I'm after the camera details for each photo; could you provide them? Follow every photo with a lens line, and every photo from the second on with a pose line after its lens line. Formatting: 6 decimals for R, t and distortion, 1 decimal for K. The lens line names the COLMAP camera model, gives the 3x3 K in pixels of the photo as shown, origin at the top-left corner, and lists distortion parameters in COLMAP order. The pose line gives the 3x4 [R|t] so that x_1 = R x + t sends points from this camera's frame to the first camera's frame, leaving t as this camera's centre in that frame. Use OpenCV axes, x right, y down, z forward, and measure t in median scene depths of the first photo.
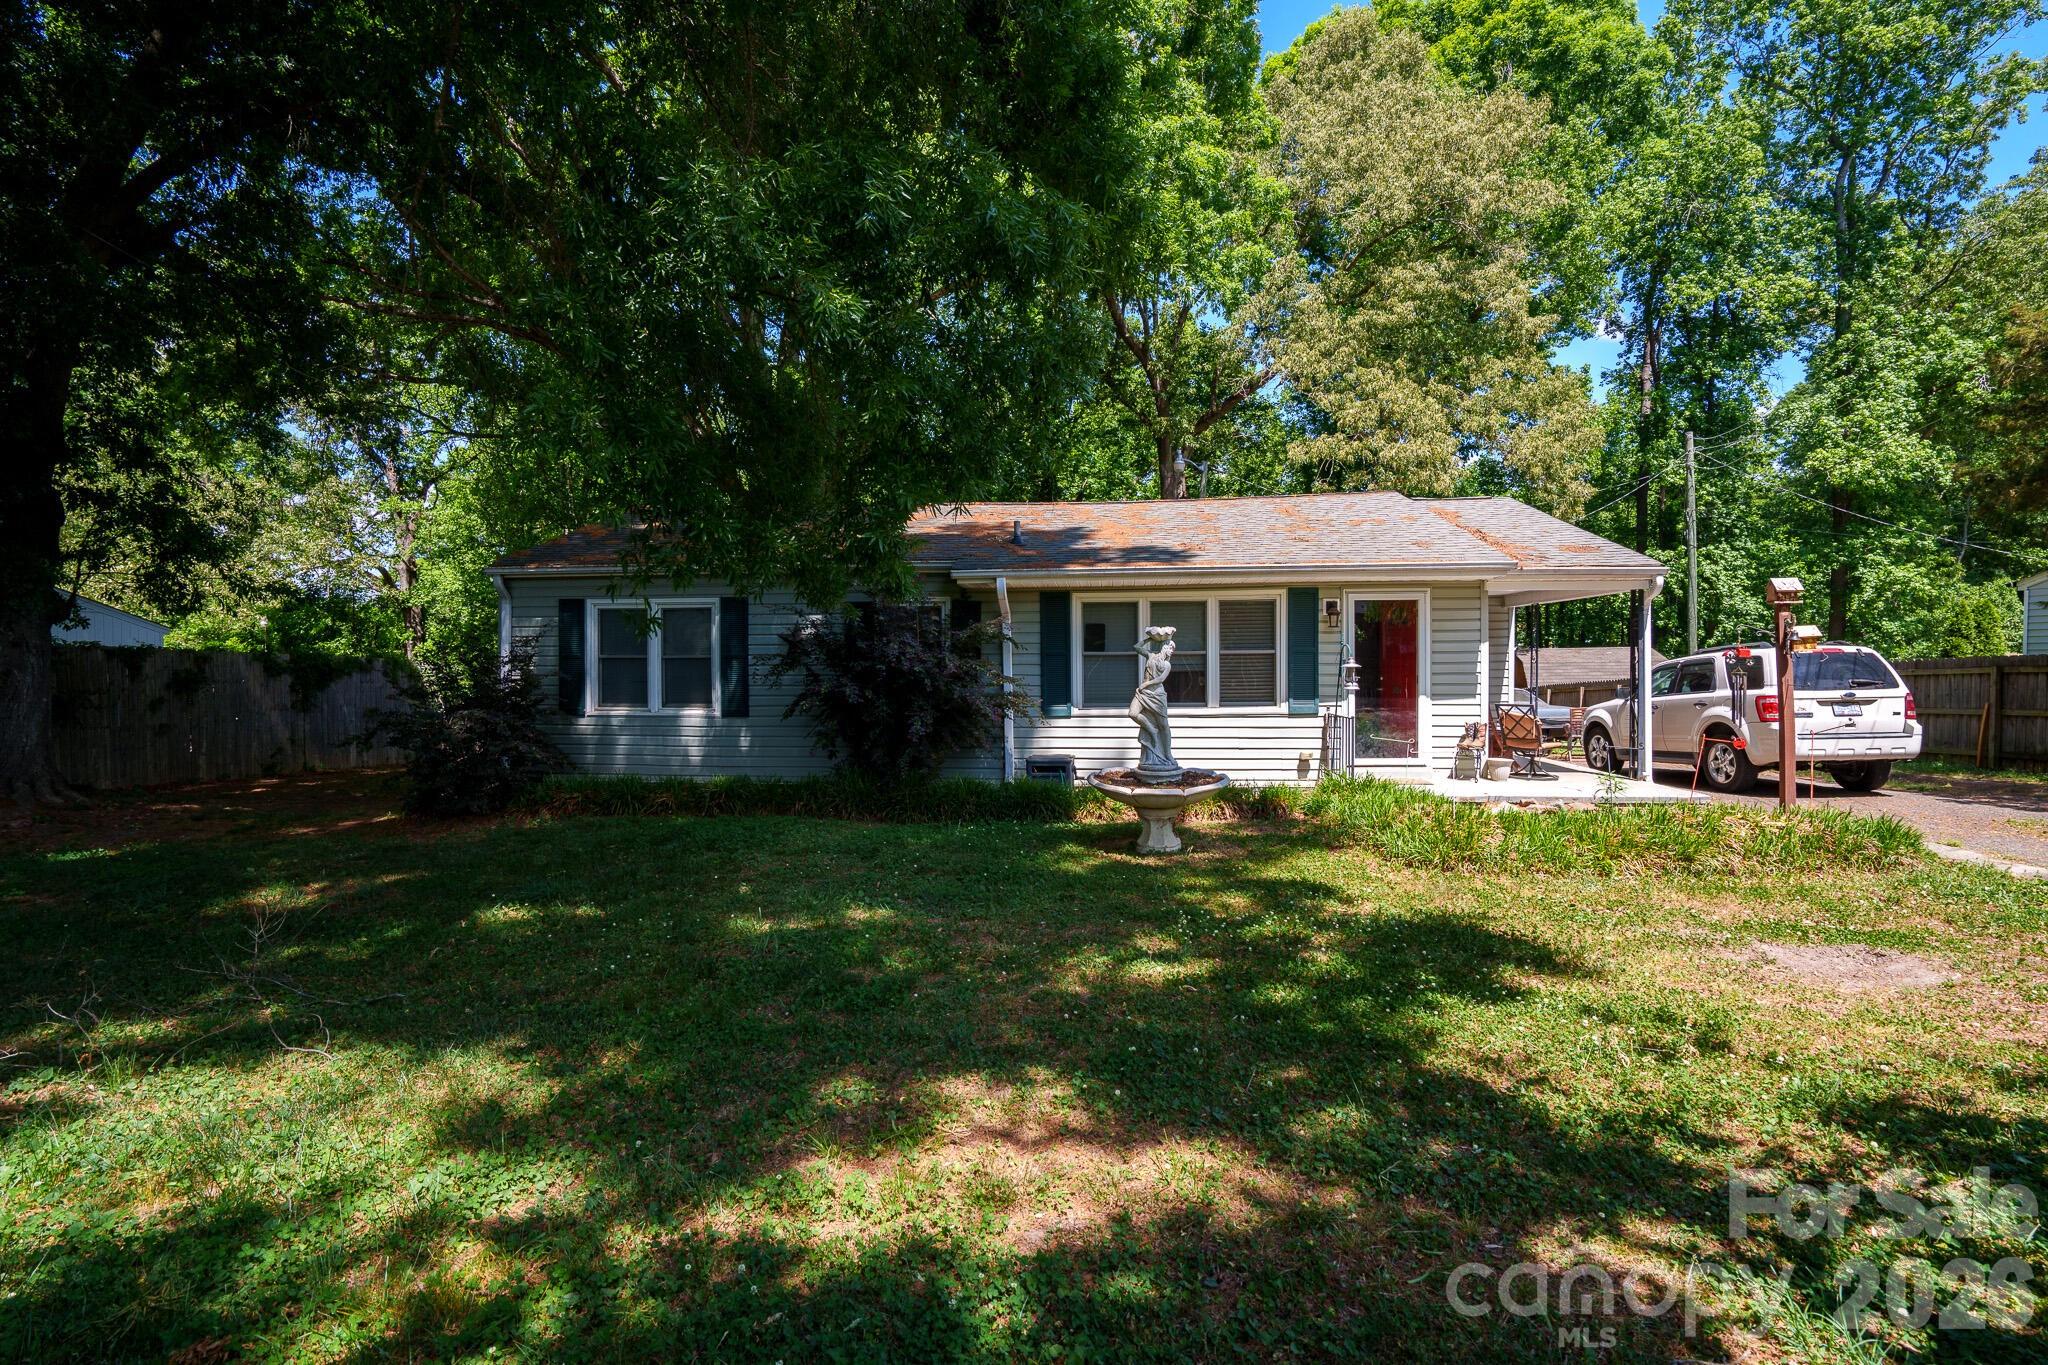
lens RADIAL K [[924.4, 0, 1035.5], [0, 924.4, 680.5], [0, 0, 1]] dist [-0.003993, 0.000410]
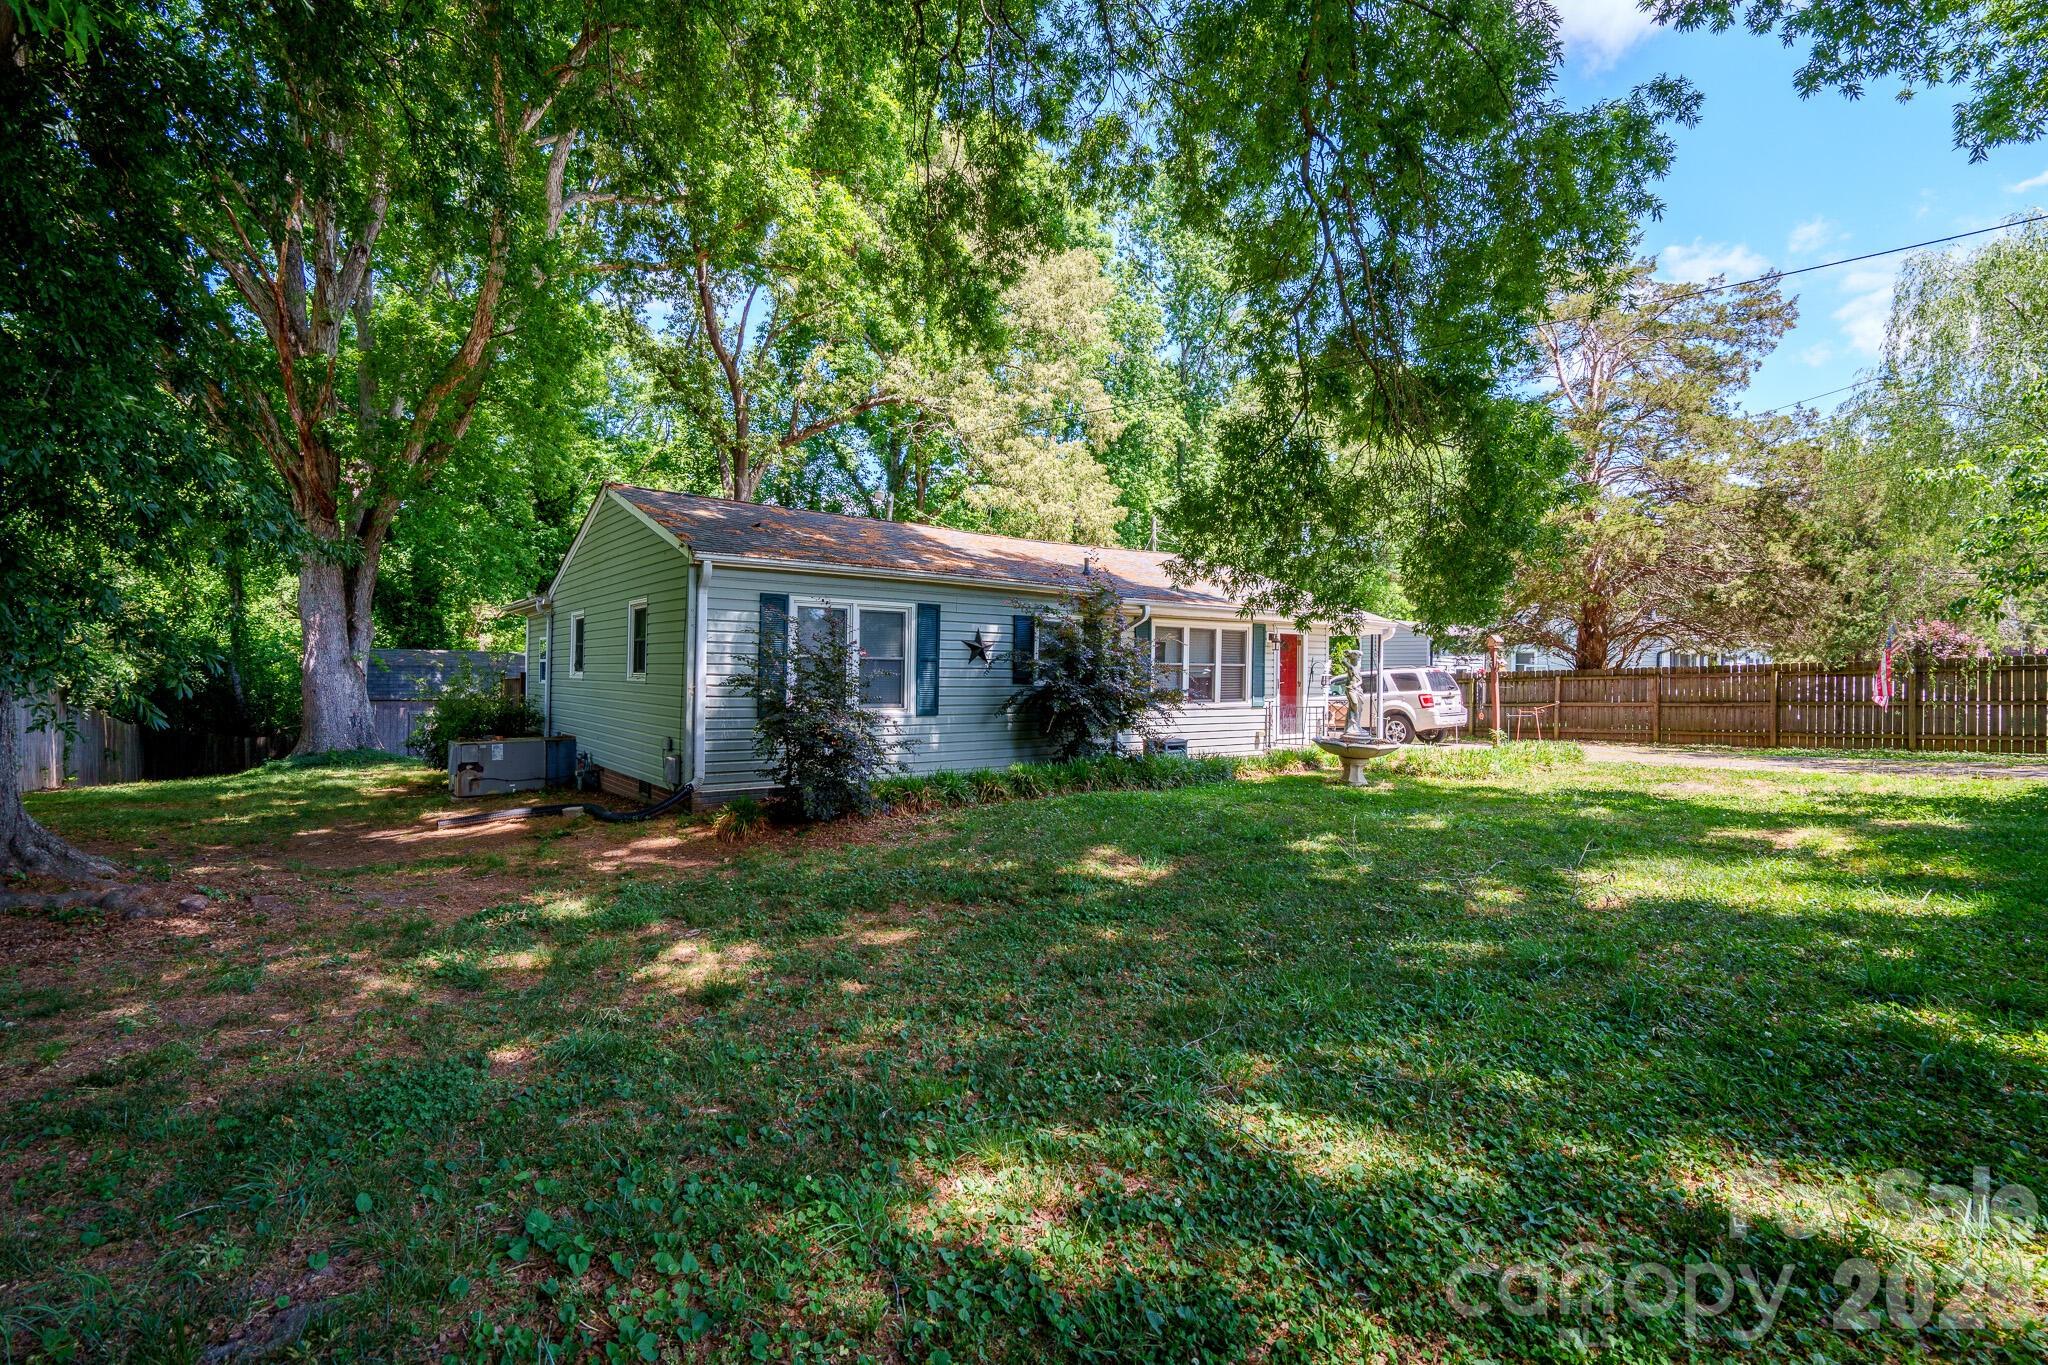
lens RADIAL K [[924.4, 0, 1034.1], [0, 924.4, 685.8], [0, 0, 1]] dist [-0.003993, 0.000410]
pose [[0.726523, 0.005131, 0.687123, -0.966415], [-0.003522, 0.999987, -0.003743, 0.008499], [-0.687133, 0.000299, 0.726532, 0.134060]]
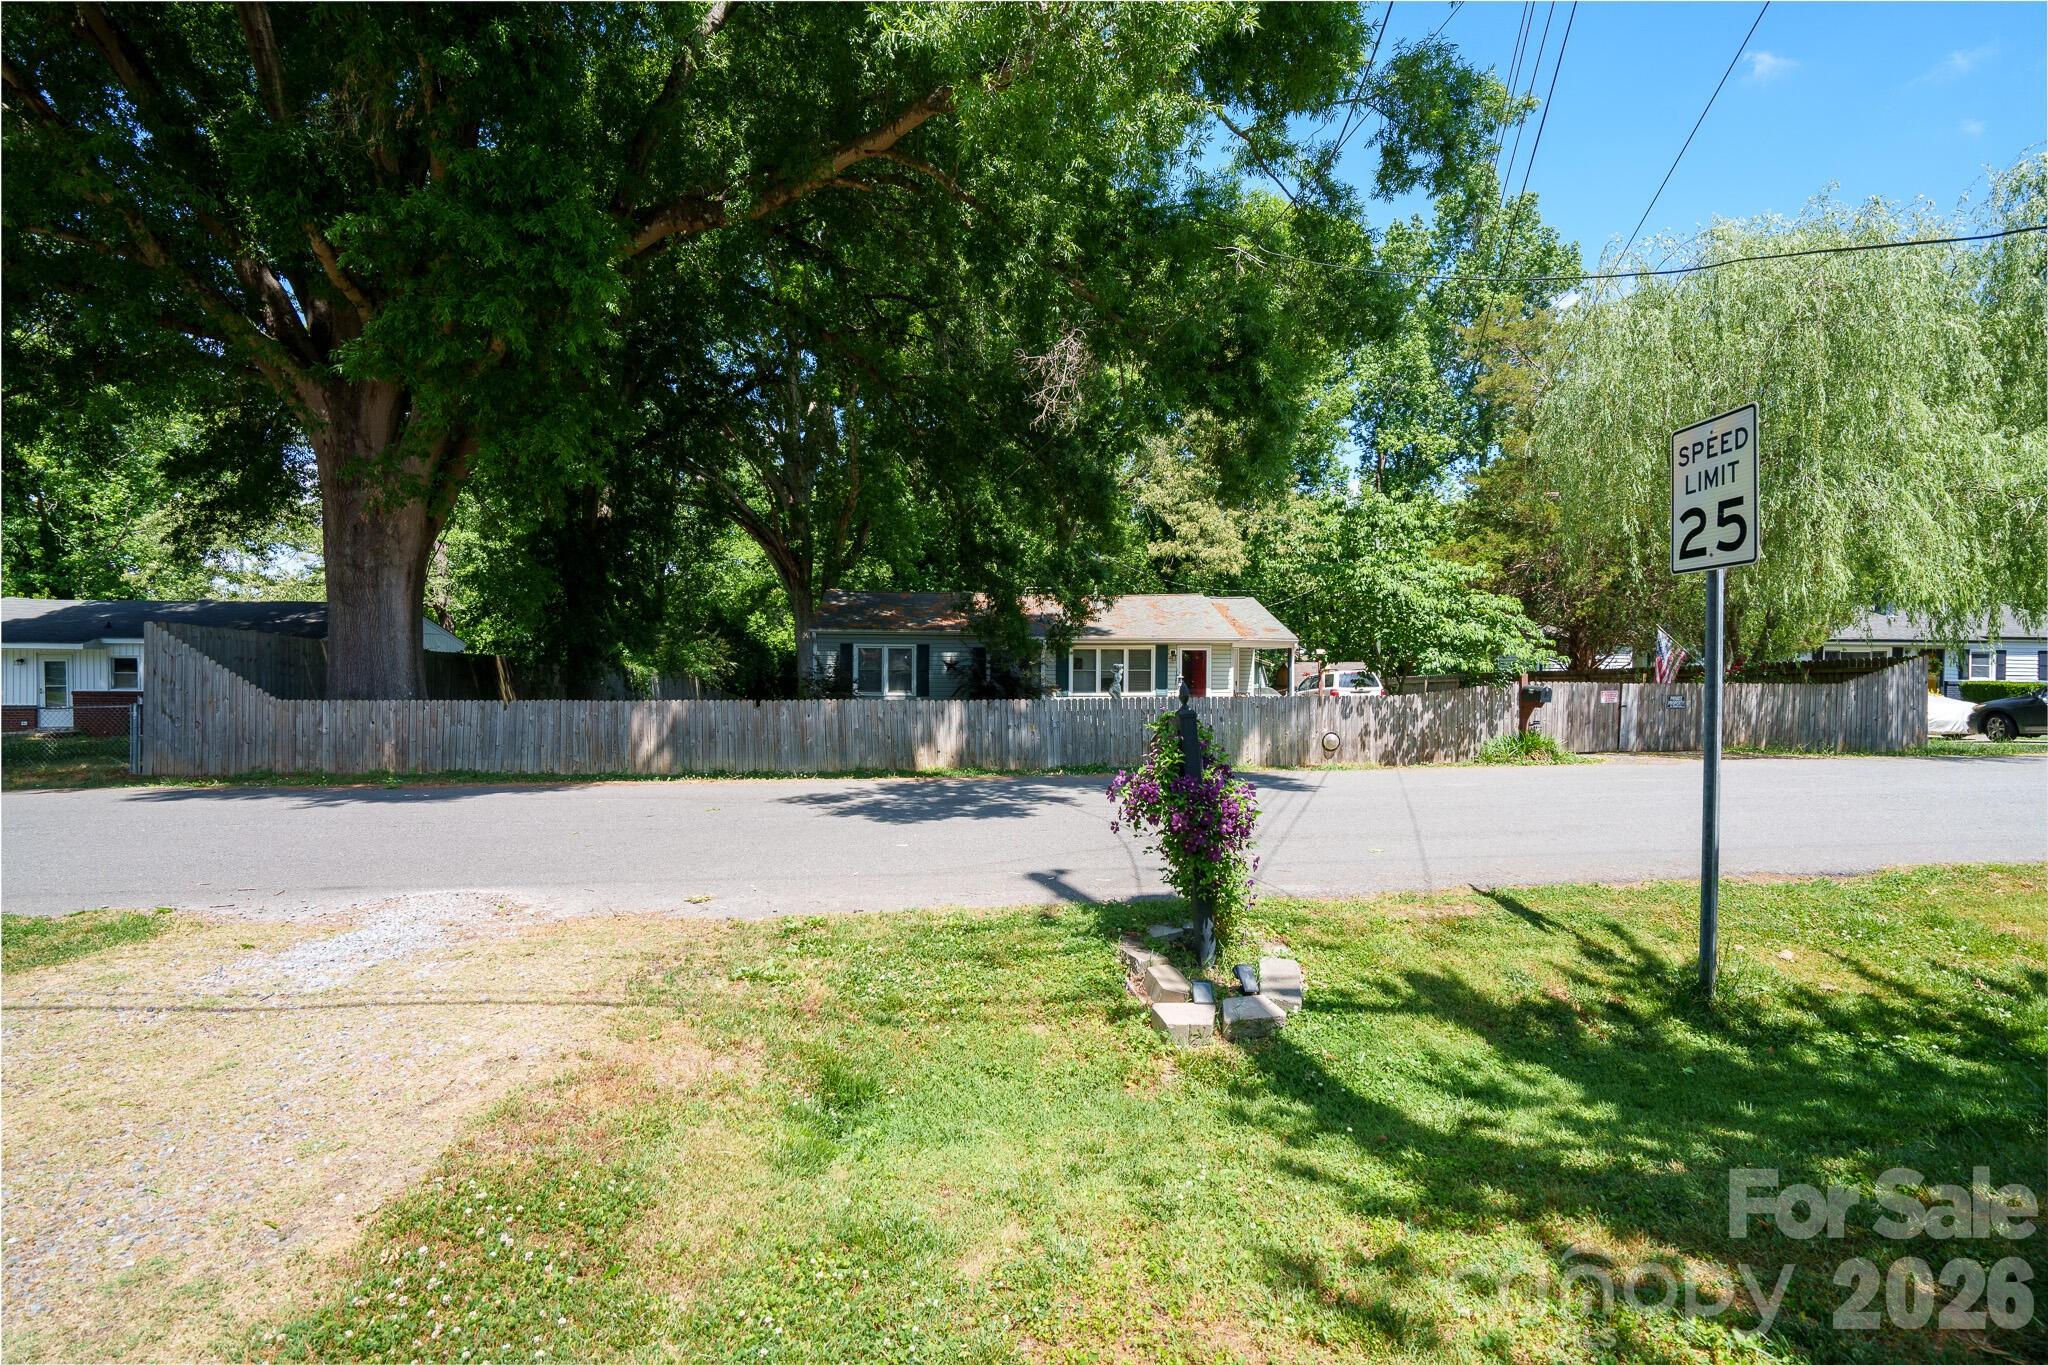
lens RADIAL K [[924.4, 0, 1008.8], [0, 924.4, 677.6], [0, 0, 1]] dist [-0.003993, 0.000410]
pose [[0.990740, 0.006814, 0.135602, -0.422150], [-0.006034, 0.999963, -0.006162, 0.005476], [-0.135639, 0.005286, 0.990744, -1.303927]]
